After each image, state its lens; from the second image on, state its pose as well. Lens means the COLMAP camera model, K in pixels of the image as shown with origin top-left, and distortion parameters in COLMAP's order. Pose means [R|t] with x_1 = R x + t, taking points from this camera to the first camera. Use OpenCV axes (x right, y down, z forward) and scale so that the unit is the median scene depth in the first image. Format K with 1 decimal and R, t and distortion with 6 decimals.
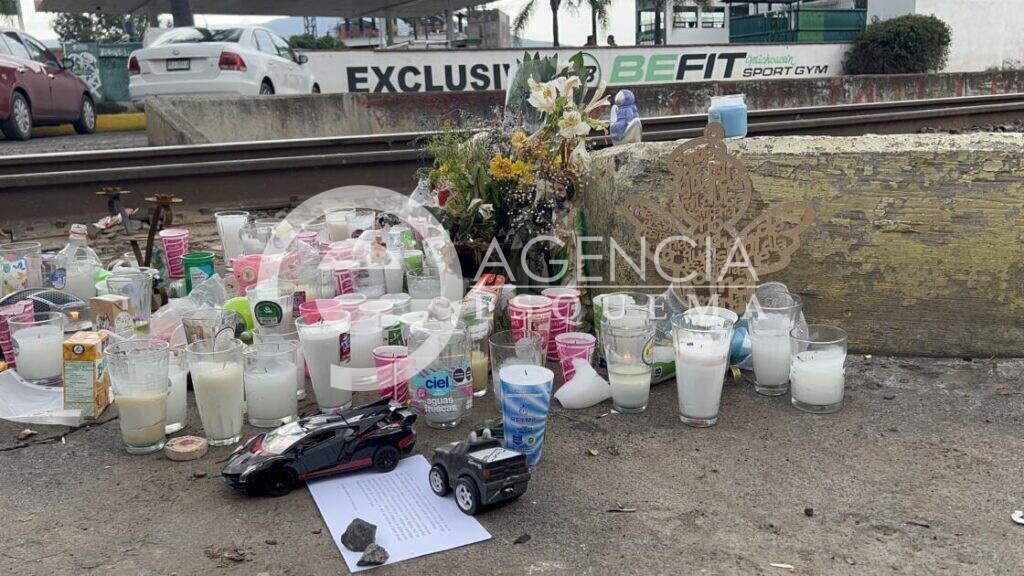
lens RADIAL K [[868.1, 0, 509.1], [0, 868.1, 291.5], [0, 0, 1]] dist [0.039377, -0.039768]
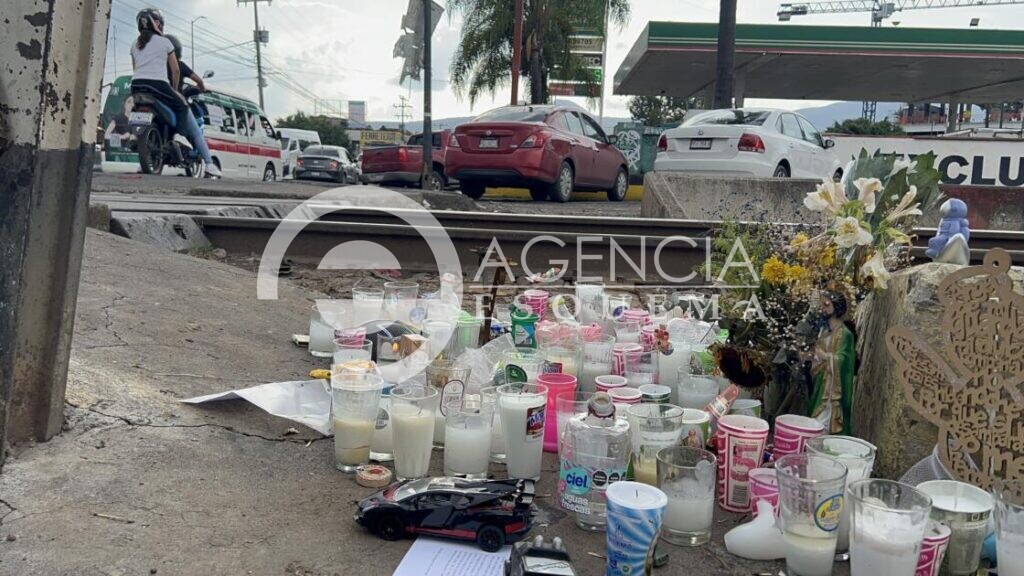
lens RADIAL K [[868.1, 0, 507.4], [0, 868.1, 285.4], [0, 0, 1]] dist [0.039377, -0.039768]
pose [[0.803701, 0.139554, -0.578438, 0.069334], [-0.193658, 0.980530, -0.032512, -0.010743], [0.562638, 0.138149, 0.815078, 0.026326]]
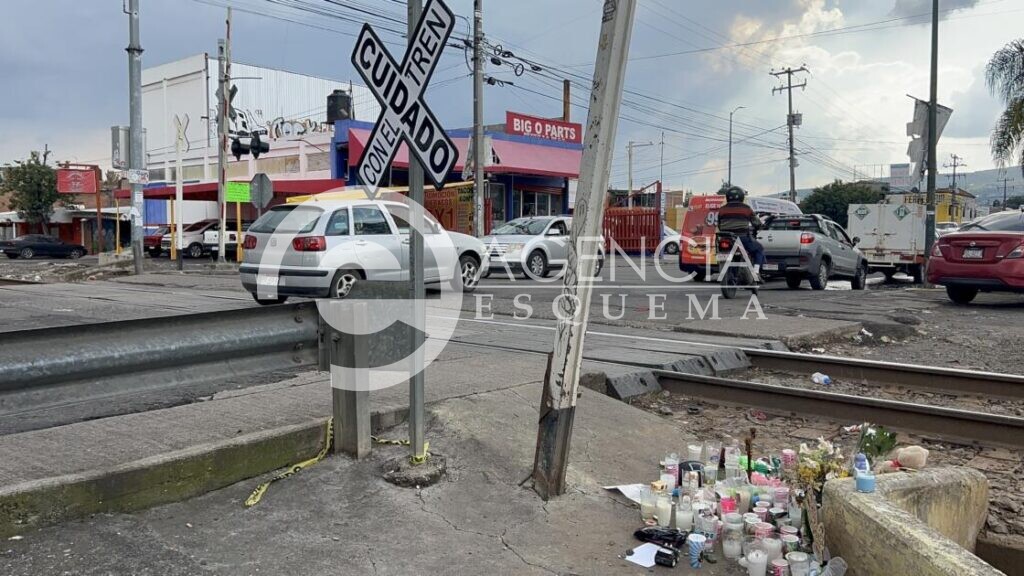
lens RADIAL K [[868.1, 0, 509.4], [0, 868.1, 286.8], [0, 0, 1]] dist [0.039377, -0.039768]
pose [[0.330400, 0.109178, -0.937505, 0.473024], [-0.226595, 0.973413, 0.033502, -0.132674], [0.916237, 0.201365, 0.346355, -0.164363]]
